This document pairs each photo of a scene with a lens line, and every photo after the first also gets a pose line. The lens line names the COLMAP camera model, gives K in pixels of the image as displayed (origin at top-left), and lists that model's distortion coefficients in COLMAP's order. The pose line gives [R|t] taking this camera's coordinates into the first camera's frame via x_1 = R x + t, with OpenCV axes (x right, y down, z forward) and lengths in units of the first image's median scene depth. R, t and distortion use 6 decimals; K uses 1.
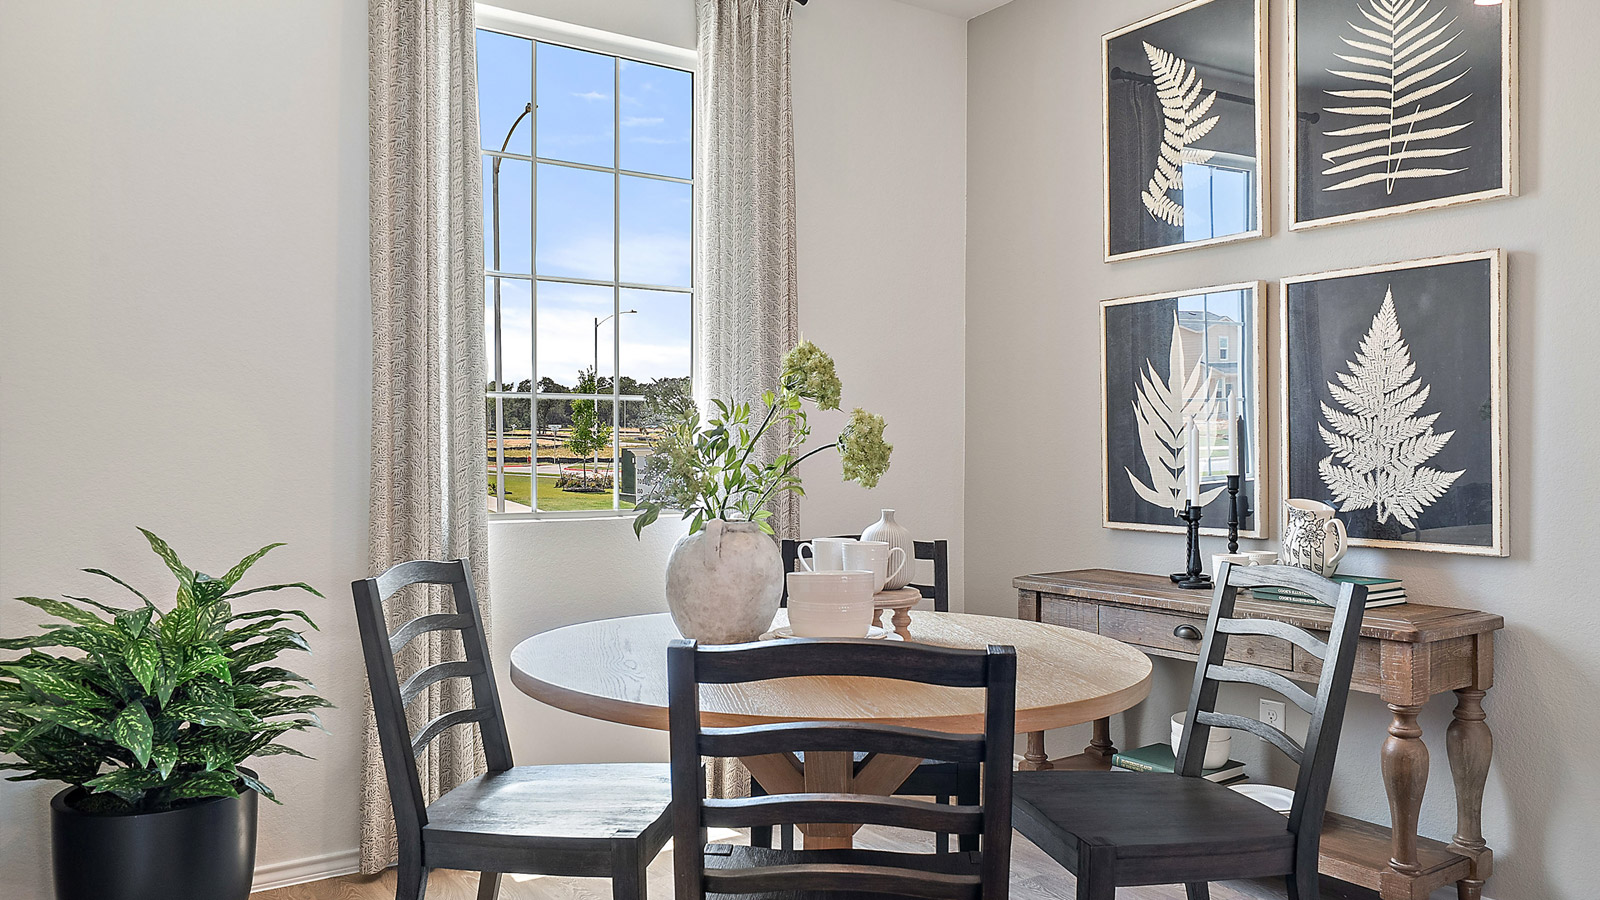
lens RADIAL K [[1212.4, 0, 800.0], [0, 1212.4, 450.0], [0, 0, 1]] dist [0.019209, 0.004624]
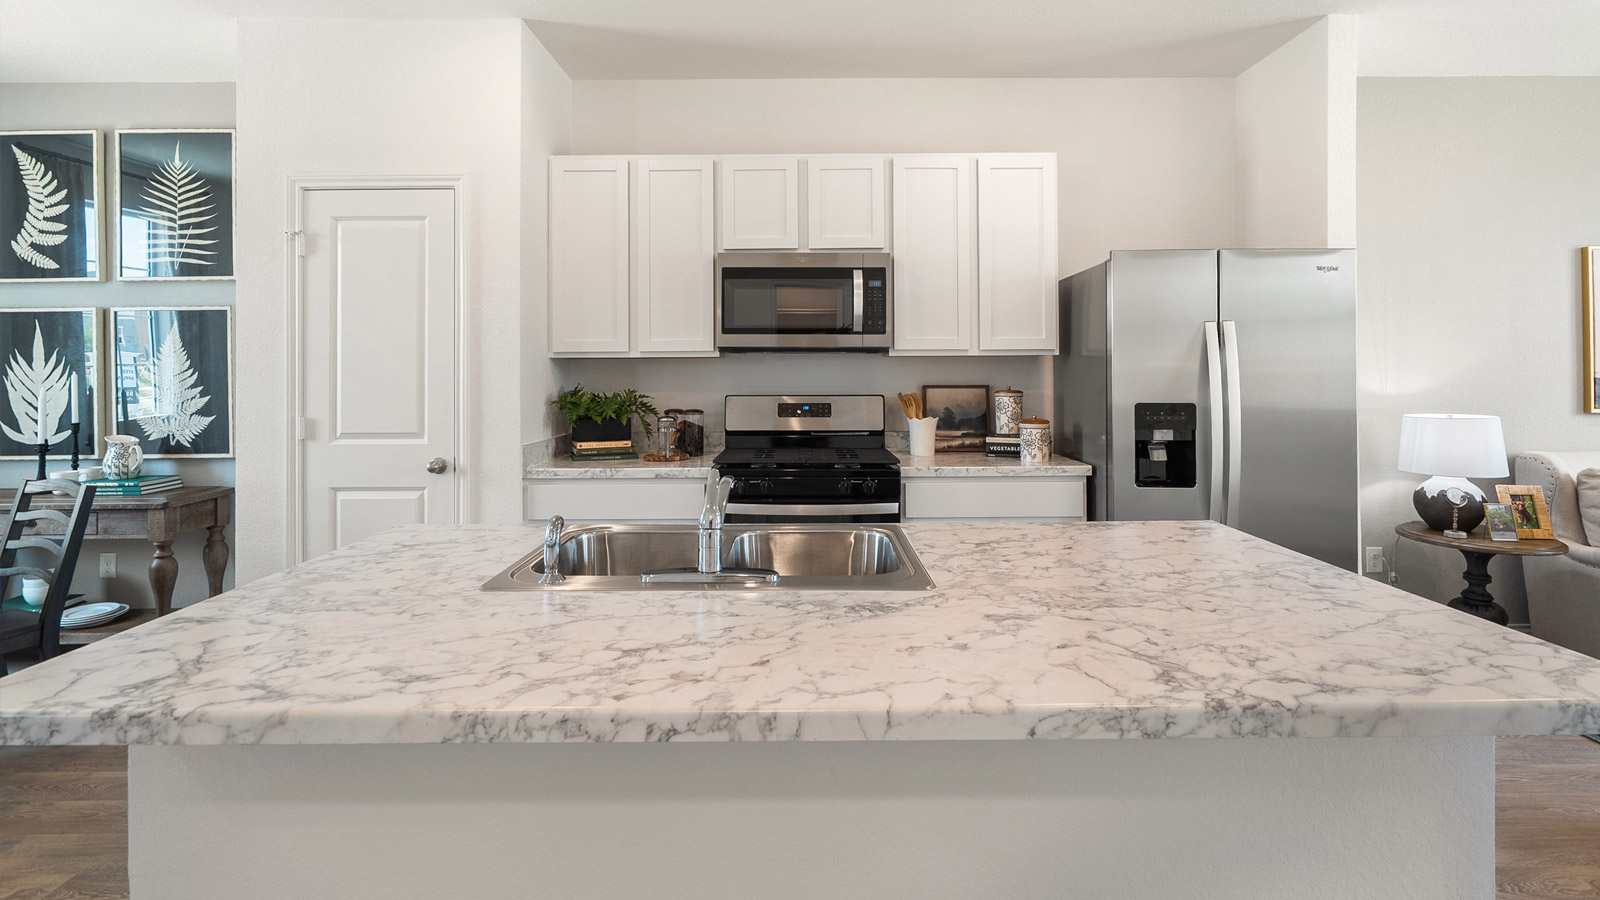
lens RADIAL K [[738.9, 0, 799.1], [0, 738.9, 364.8], [0, 0, 1]] dist [0.002084, 0.000642]
pose [[0.567665, 0.004361, 0.823248, 0.089872], [0.011613, 0.999844, -0.013304, -0.036641], [-0.823178, 0.017112, 0.567526, -0.431500]]
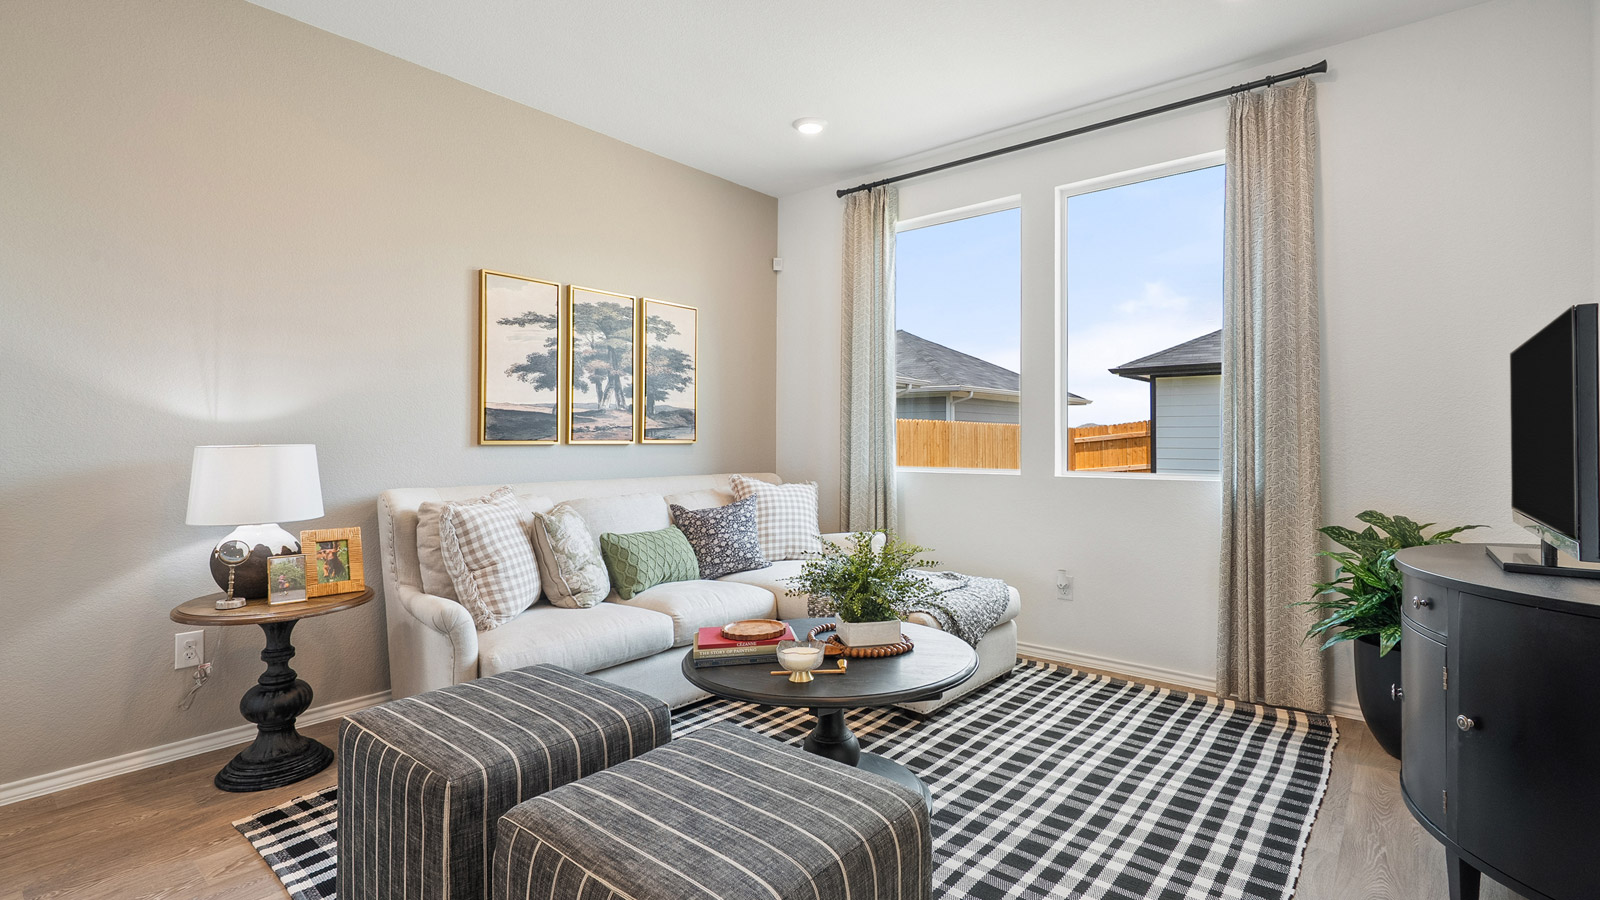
lens RADIAL K [[749.9, 0, 801.8], [0, 749.9, 429.3], [0, 0, 1]] dist [0.001380, 0.000570]
pose [[-0.268029, 0.012558, 0.963329, 0.538784], [0.009024, 0.999904, -0.010524, 0.028914], [-0.963369, 0.005872, -0.268117, -0.942234]]
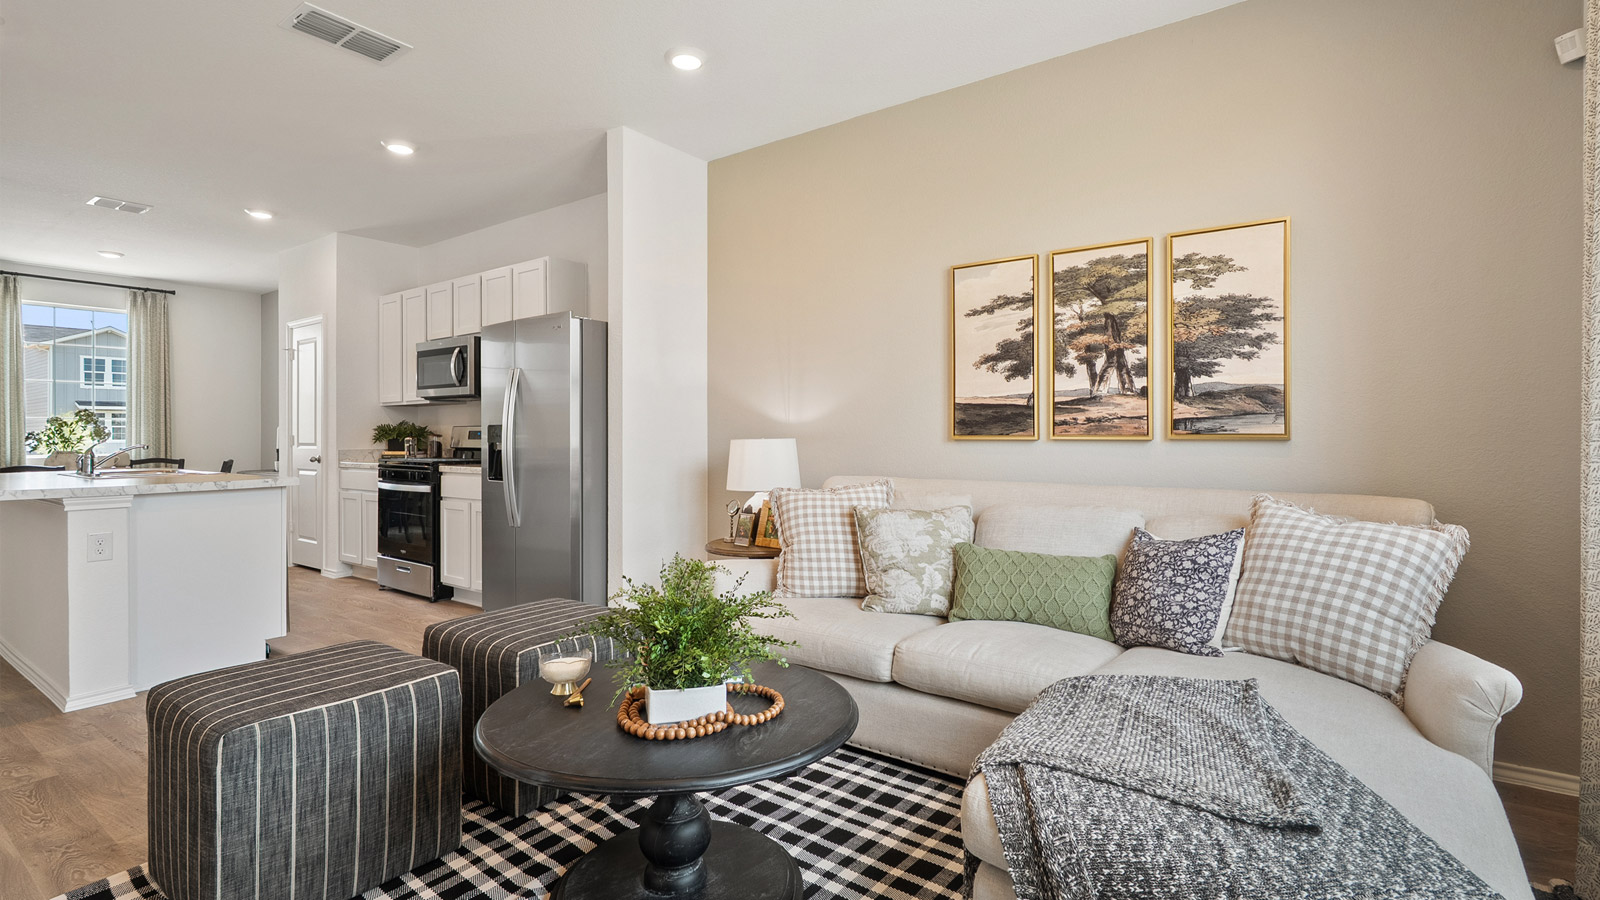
lens RADIAL K [[749.9, 0, 801.8], [0, 749.9, 429.3], [0, 0, 1]] dist [0.001380, 0.000570]
pose [[0.945616, -0.000532, 0.325285, 1.142678], [0.006015, 0.999856, -0.015851, 0.036728], [-0.325230, 0.016946, 0.945483, -1.756016]]
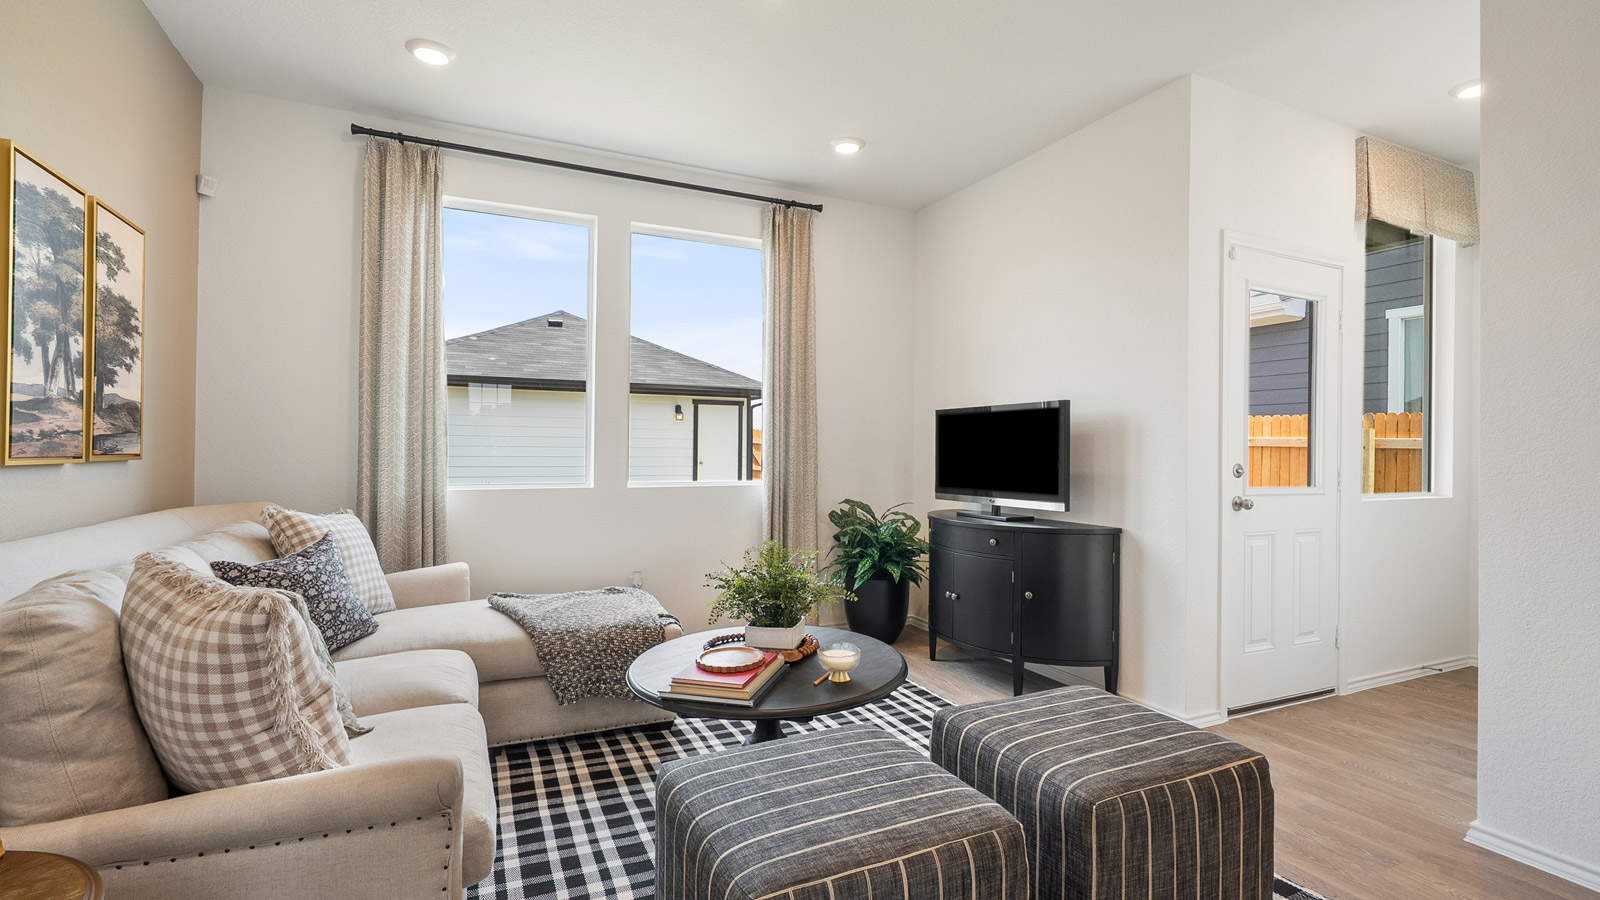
lens RADIAL K [[731.4, 0, 823.6], [0, 731.4, 445.4], [0, 0, 1]] dist [0.000531, 0.000525]
pose [[-0.989868, -0.008204, 0.141756, 1.077773], [-0.007546, 0.999958, 0.005177, 0.012734], [-0.141793, 0.004055, -0.989888, -0.429784]]
